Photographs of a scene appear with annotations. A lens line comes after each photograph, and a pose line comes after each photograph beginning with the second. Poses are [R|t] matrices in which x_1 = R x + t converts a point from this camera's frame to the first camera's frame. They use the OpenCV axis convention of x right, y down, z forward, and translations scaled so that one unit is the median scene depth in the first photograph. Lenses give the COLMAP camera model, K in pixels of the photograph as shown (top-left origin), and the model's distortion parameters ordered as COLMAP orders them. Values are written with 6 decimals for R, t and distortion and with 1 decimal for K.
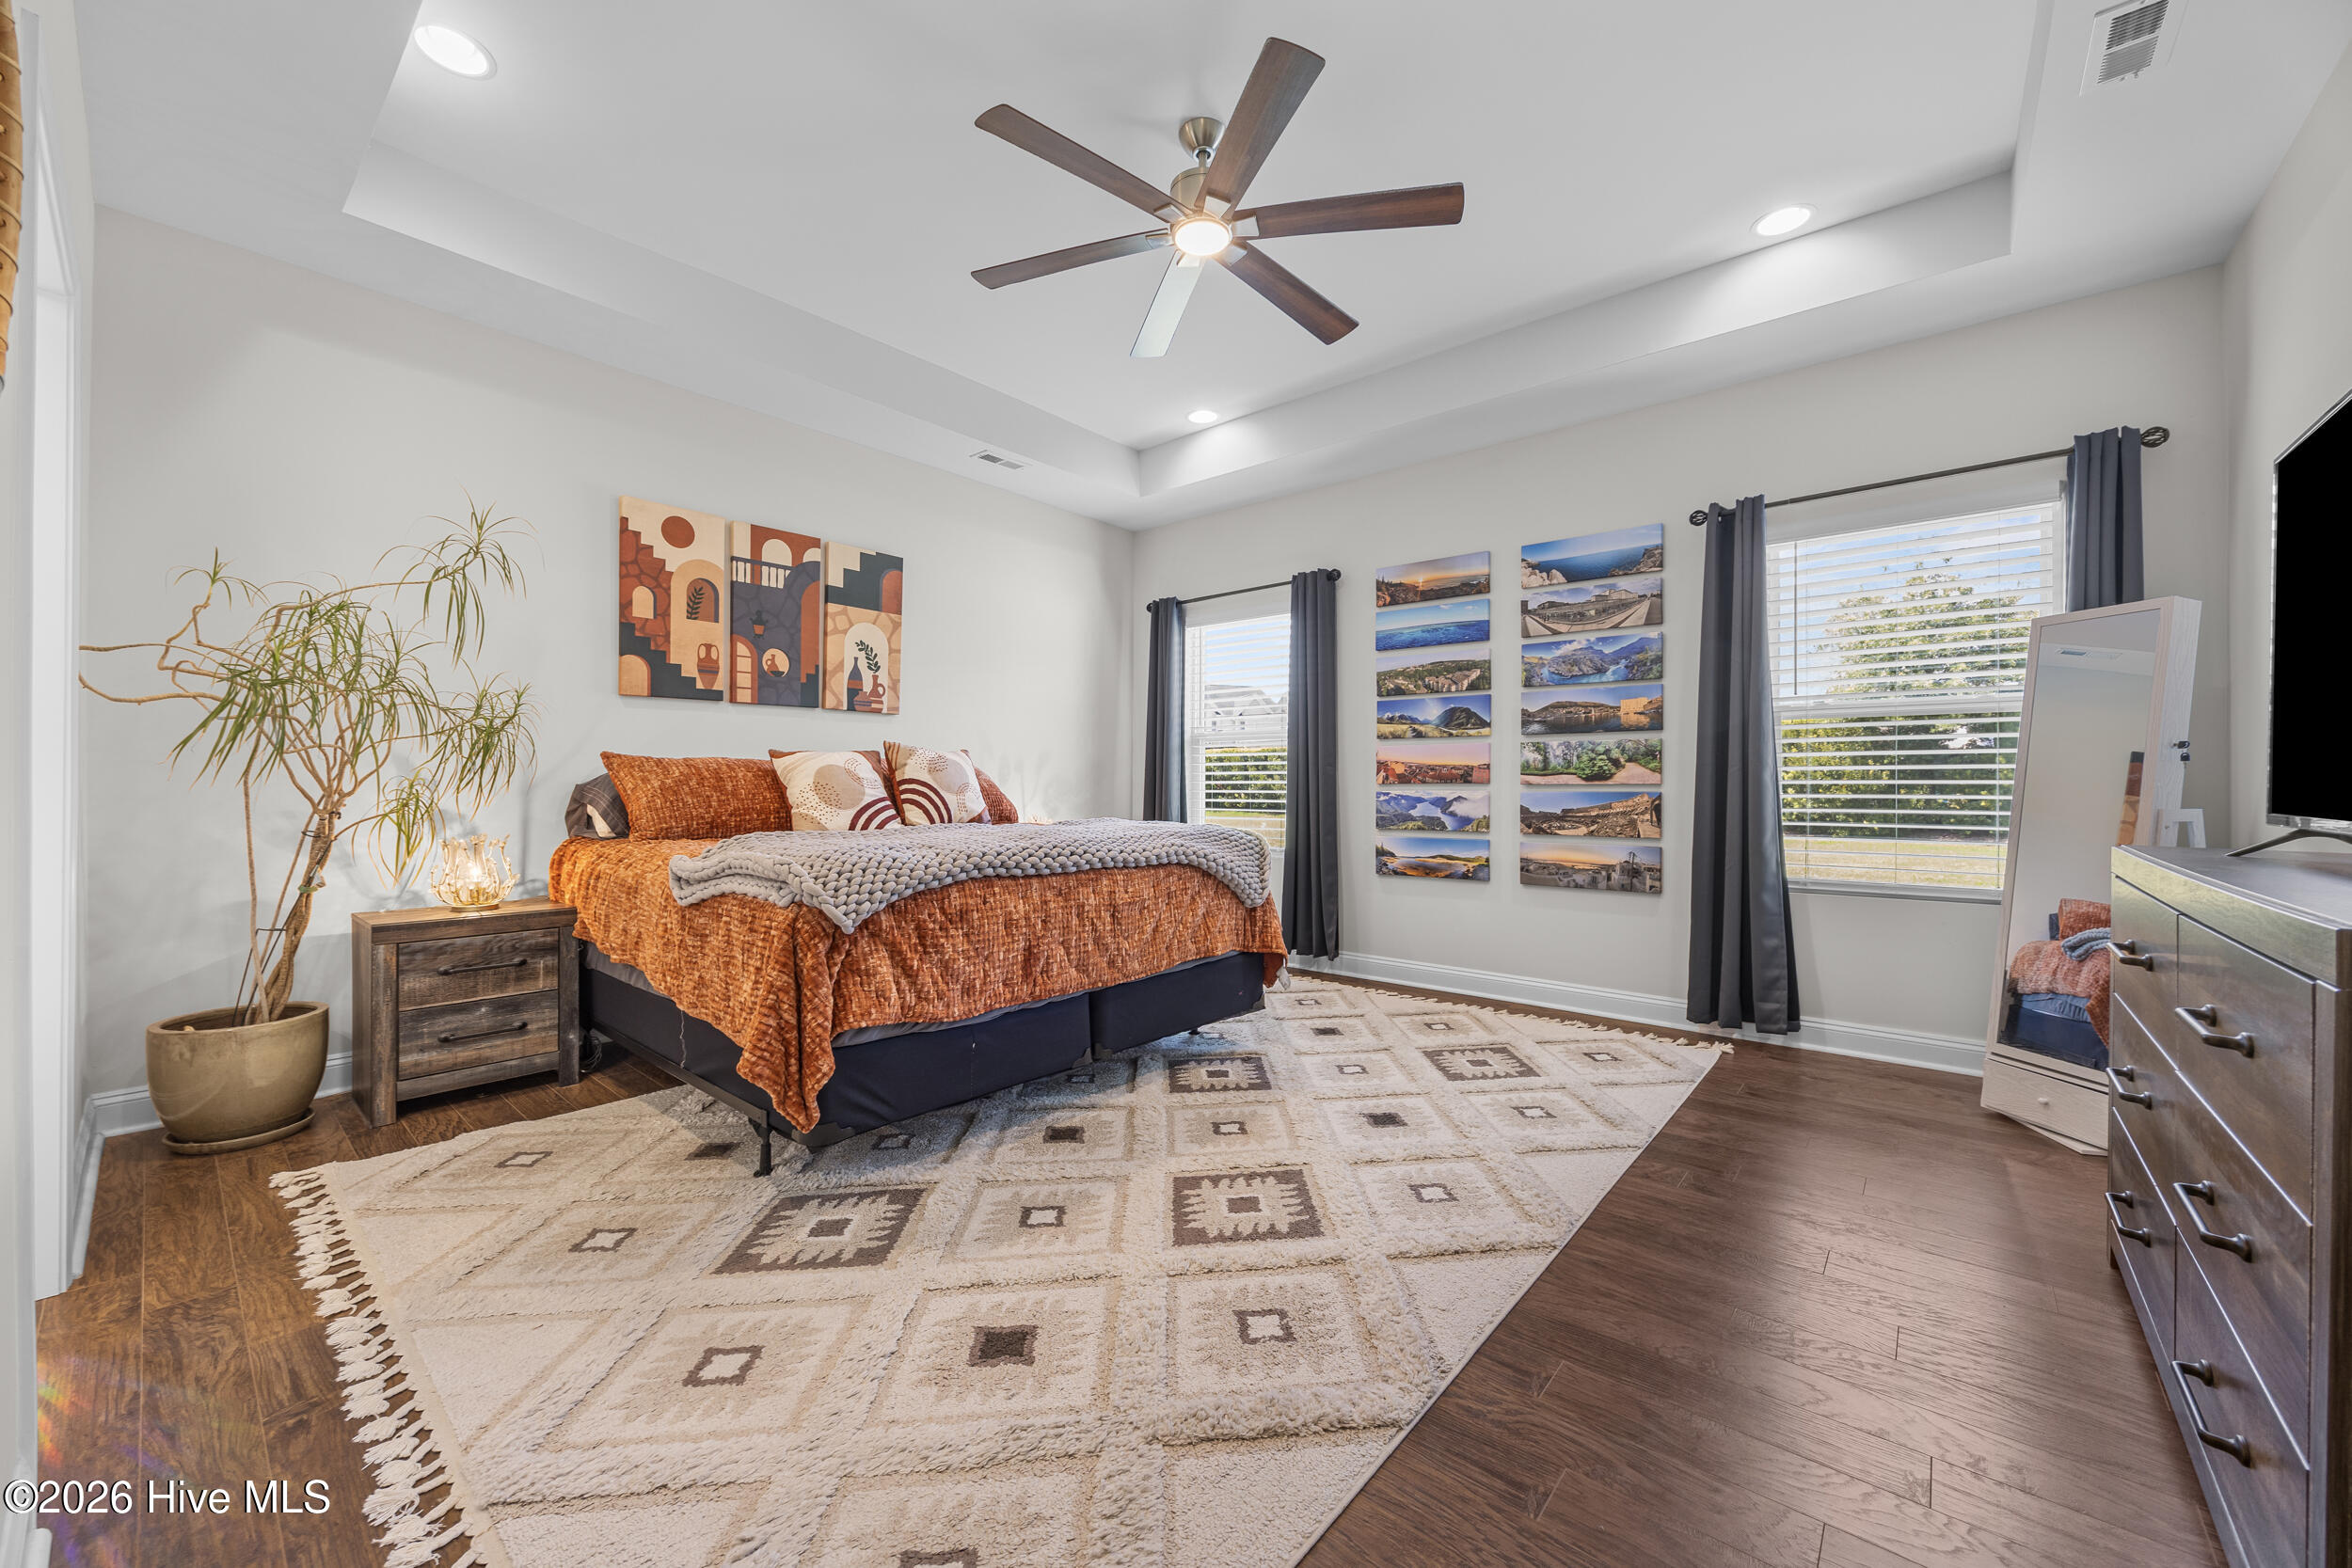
lens RADIAL K [[888.6, 0, 1161.2], [0, 888.6, 784.1], [0, 0, 1]] dist [-0.004411, 0.000727]
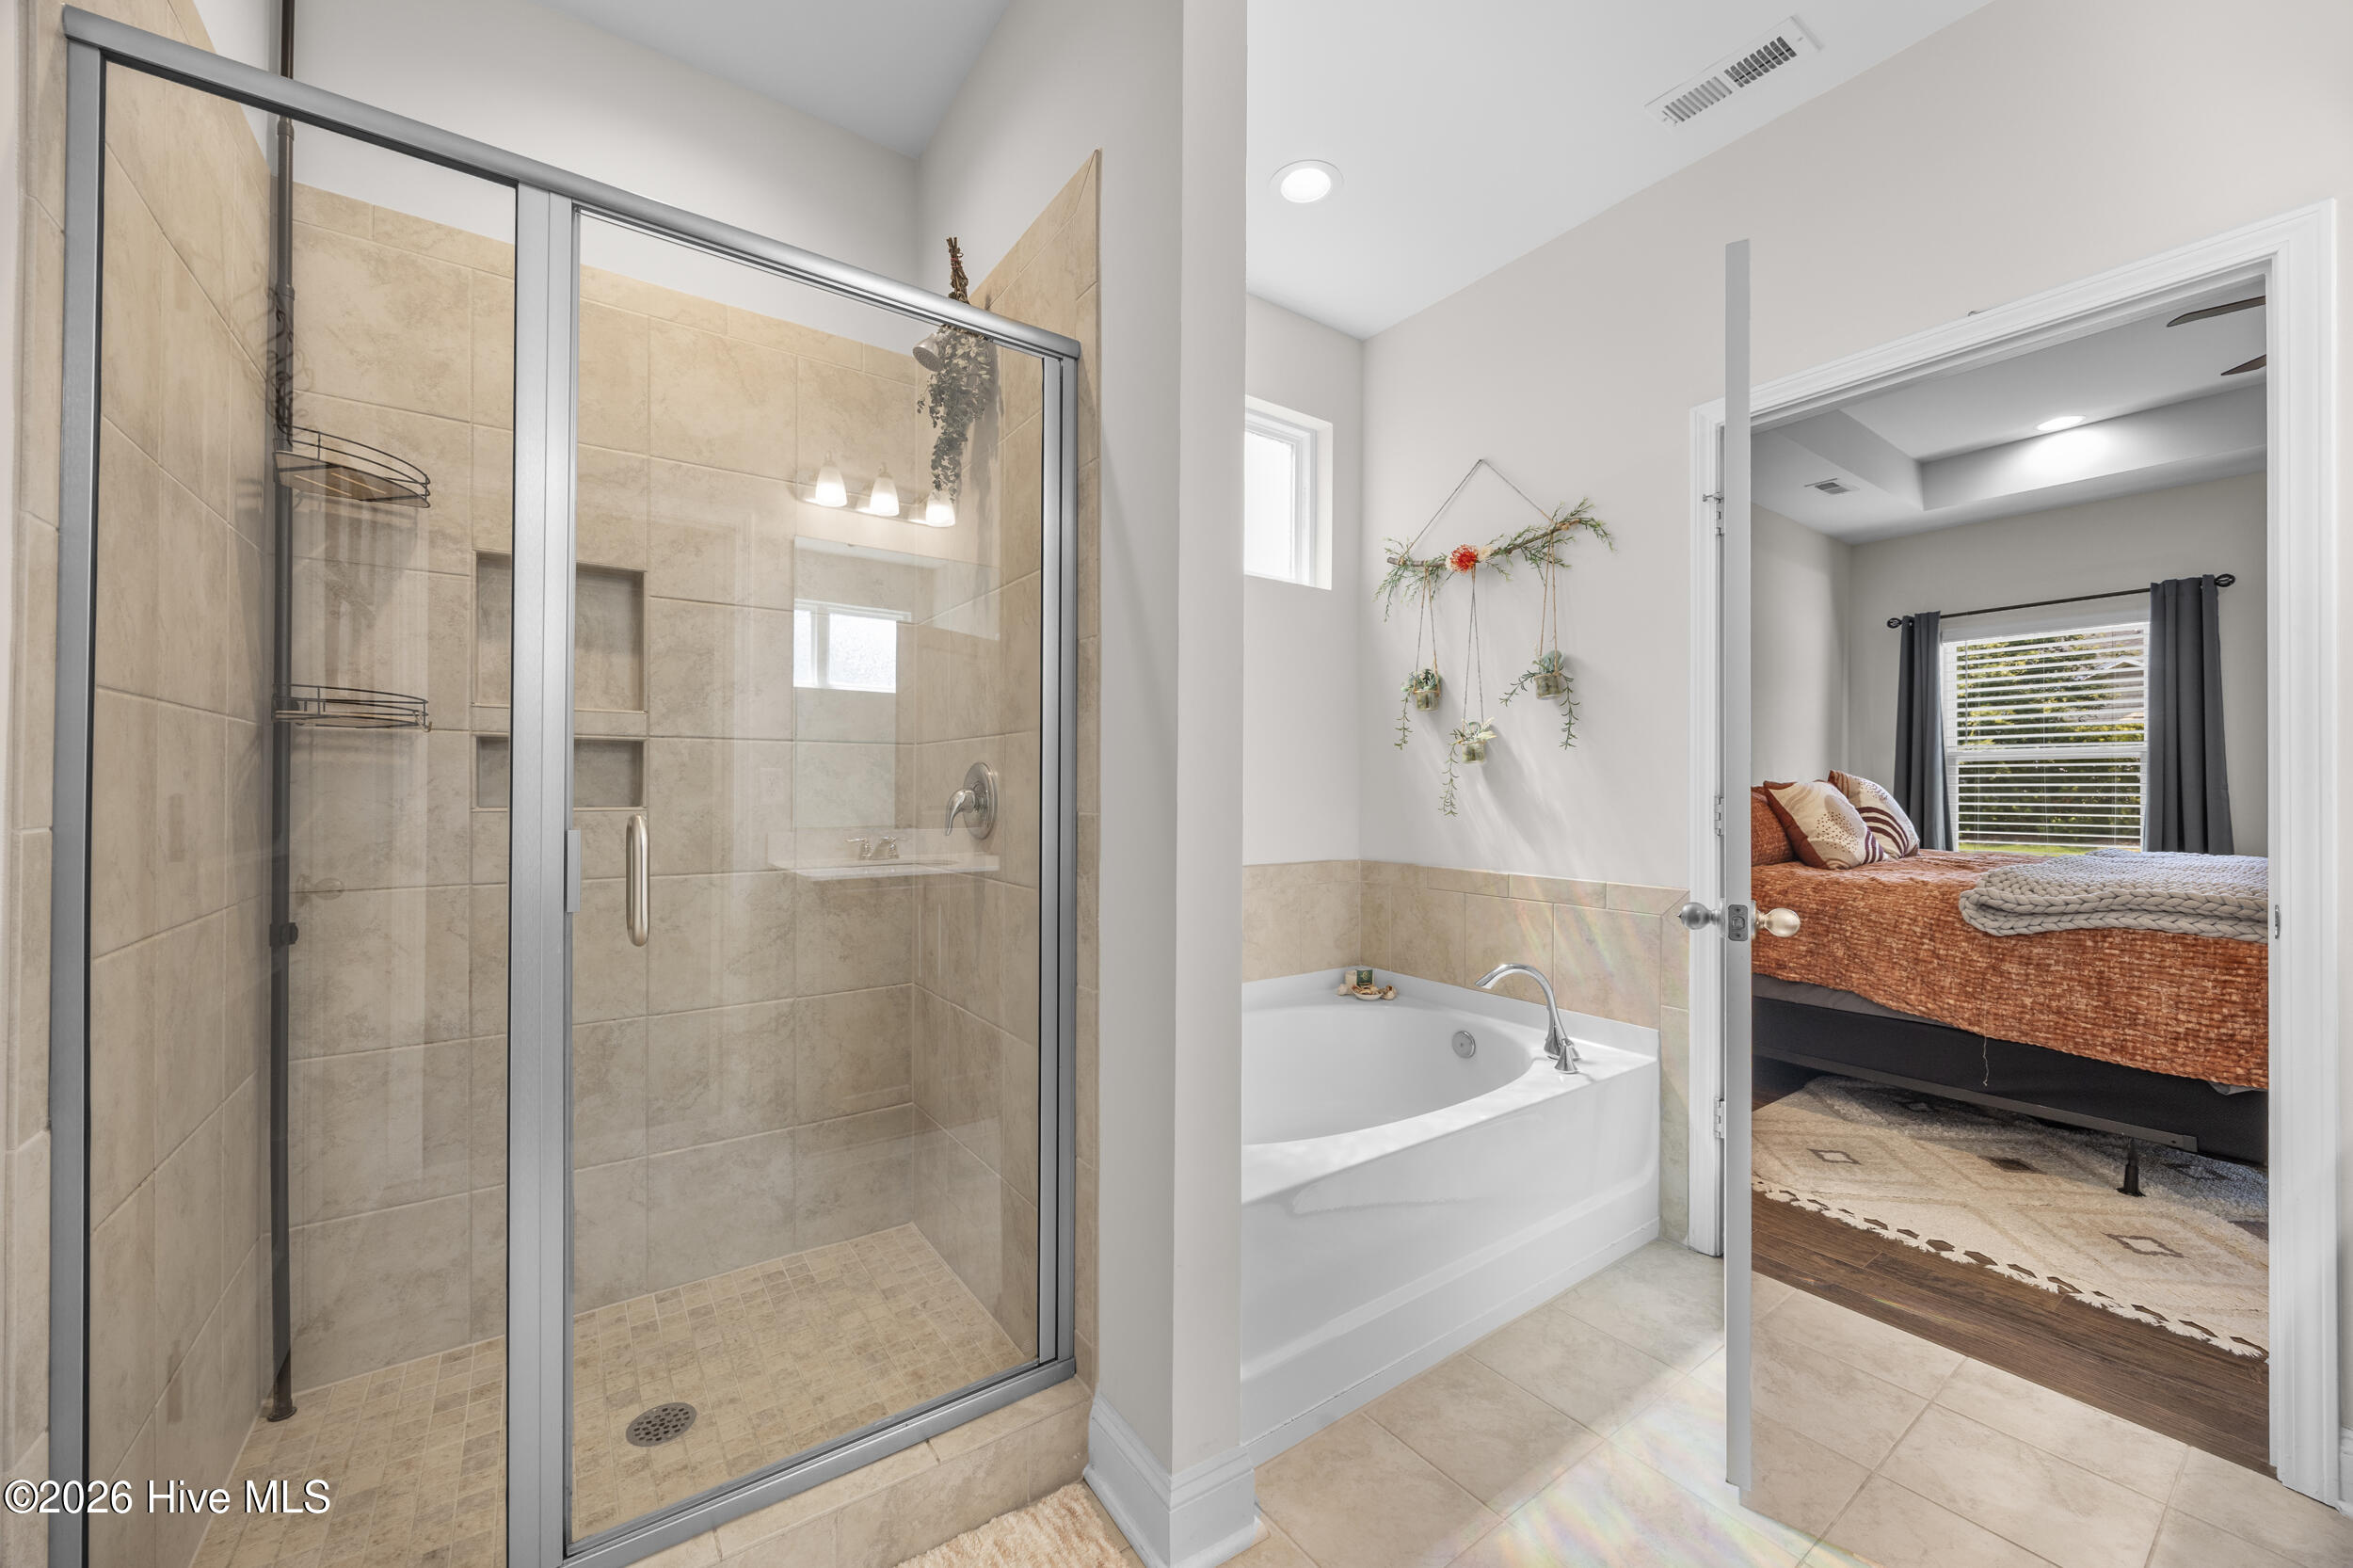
lens RADIAL K [[889.0, 0, 1167.4], [0, 889.0, 791.9], [0, 0, 1]] dist [-0.004411, 0.000727]
pose [[0.969564, 0.000496, -0.244839, -0.805996], [-0.002600, 0.999962, -0.008268, -0.012094], [0.244825, 0.008653, 0.969529, -0.175976]]
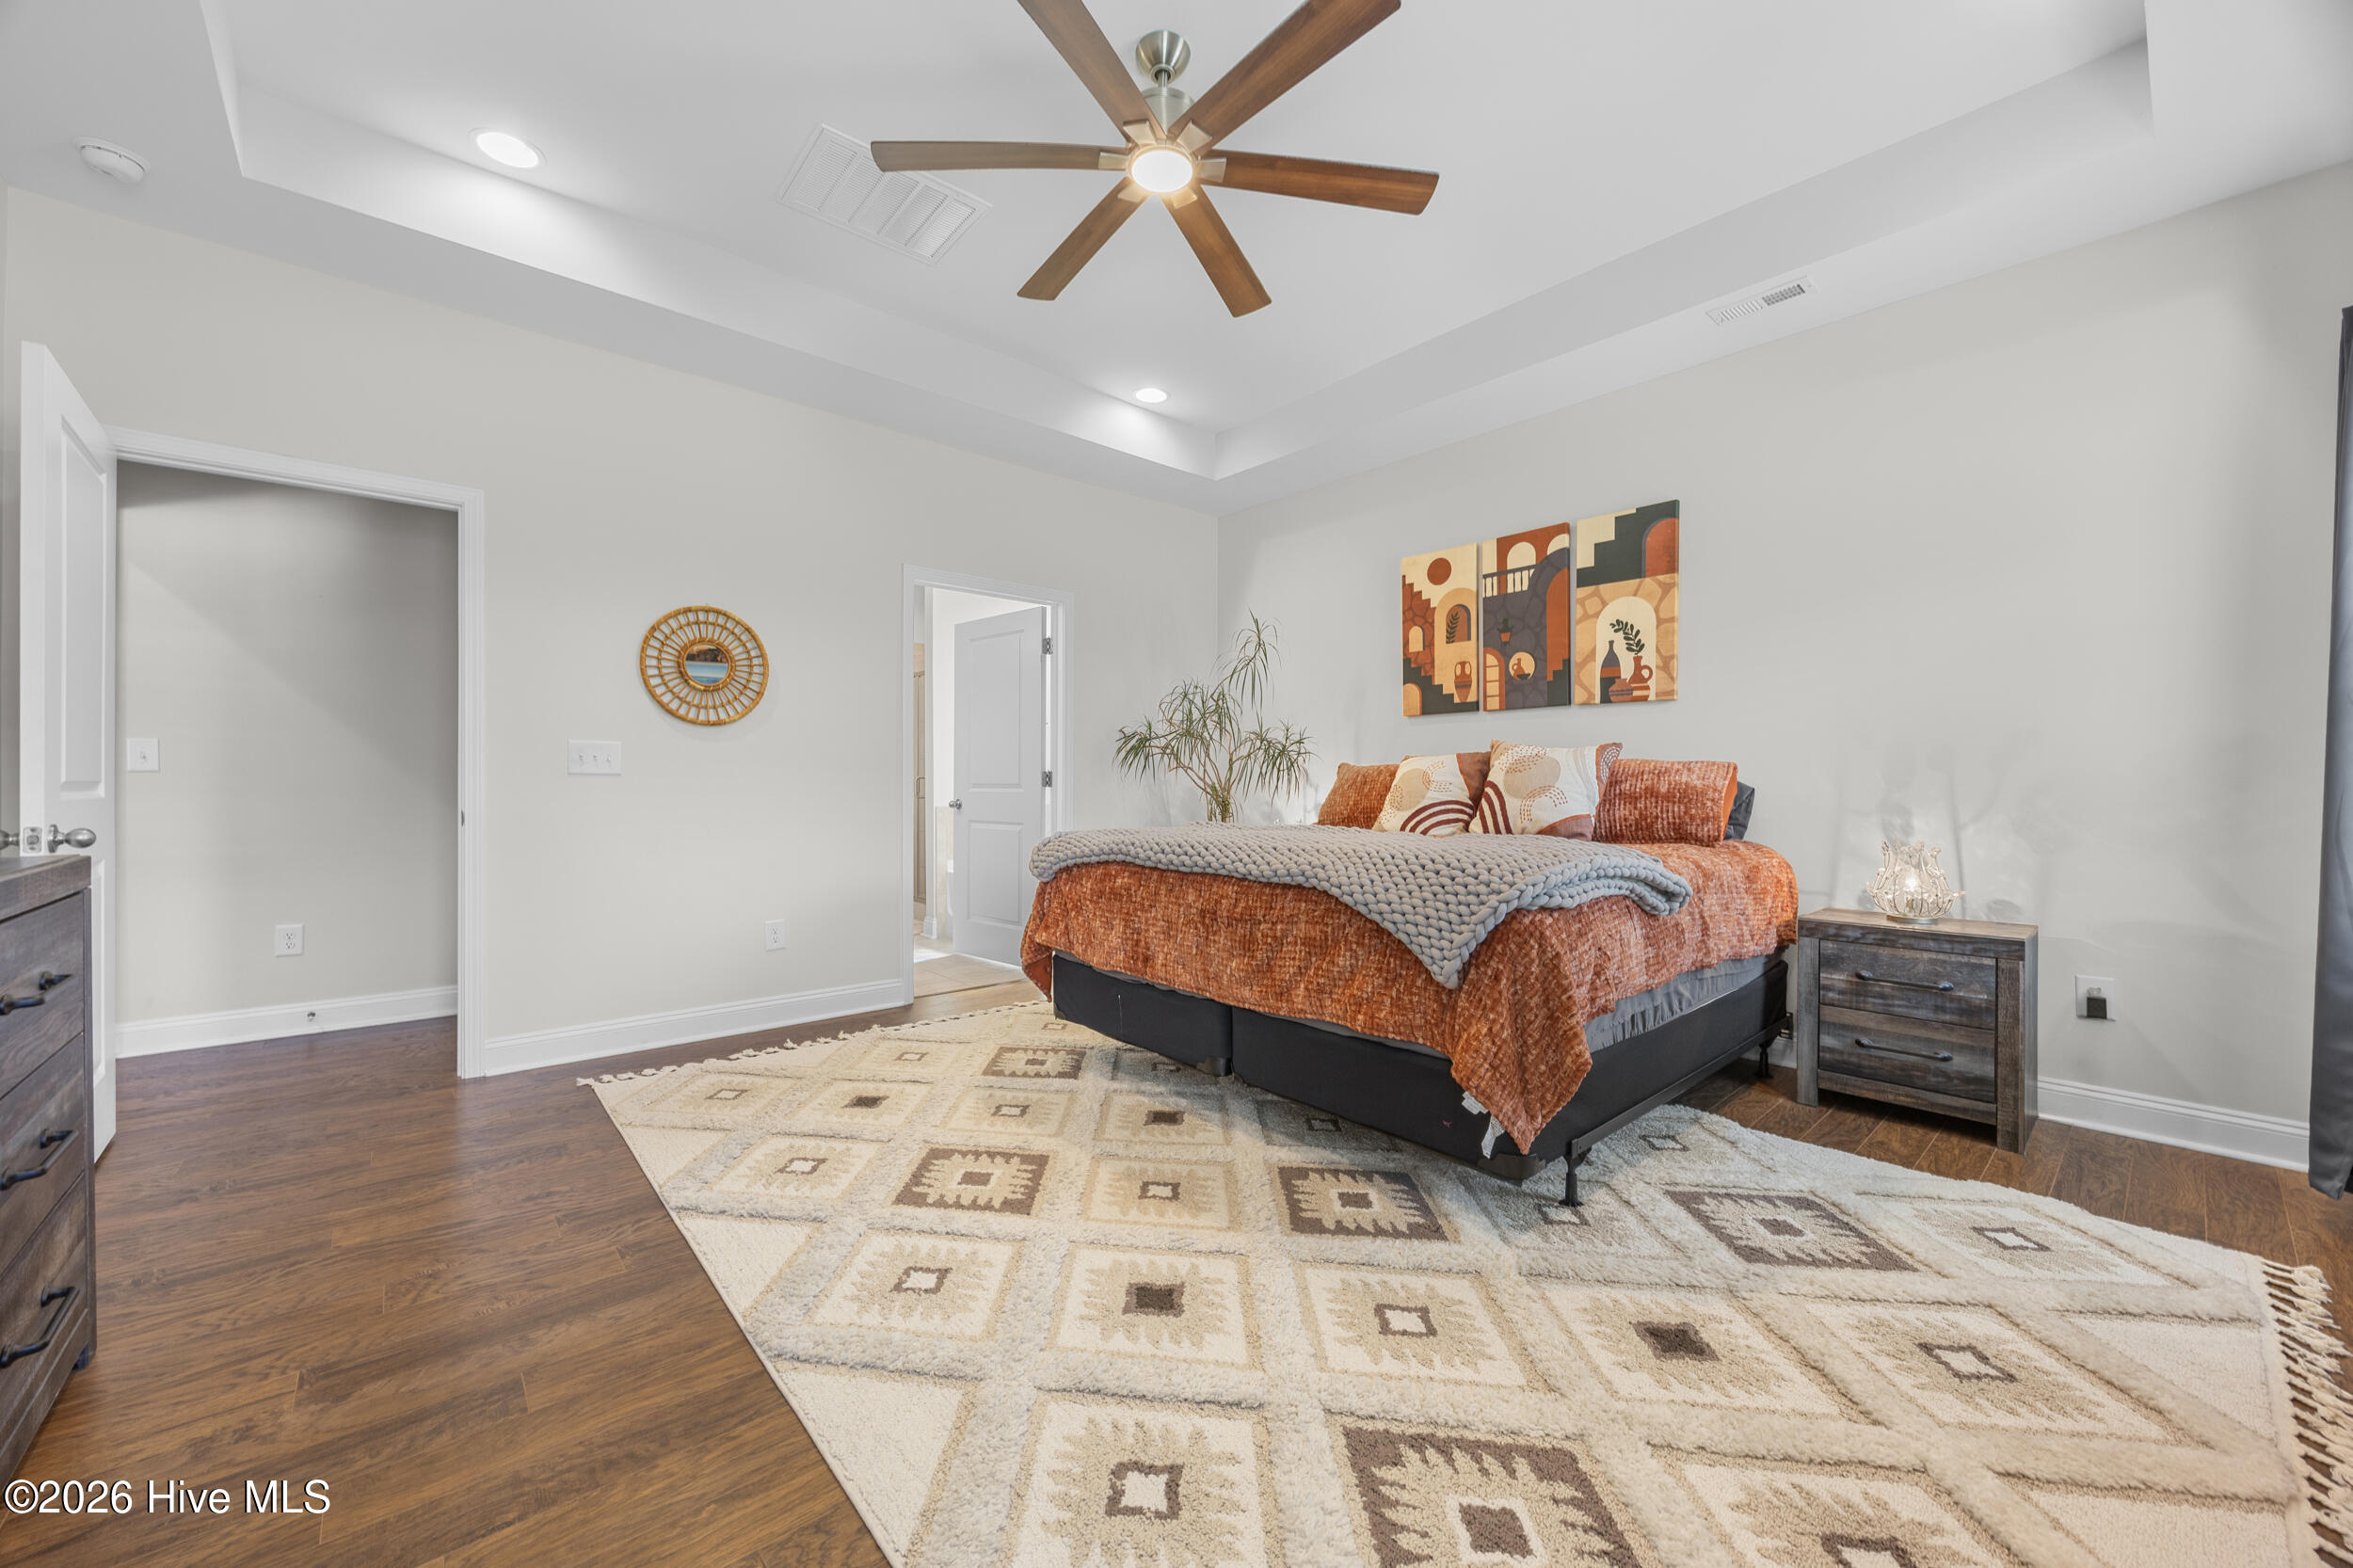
lens RADIAL K [[889.0, 0, 1163.4], [0, 889.0, 776.3], [0, 0, 1]] dist [-0.004411, 0.000727]
pose [[-0.135372, -0.019285, -0.990607, 0.640657], [-0.009958, 0.999787, -0.018103, 0.009352], [0.990745, 0.007414, -0.135535, 0.783445]]
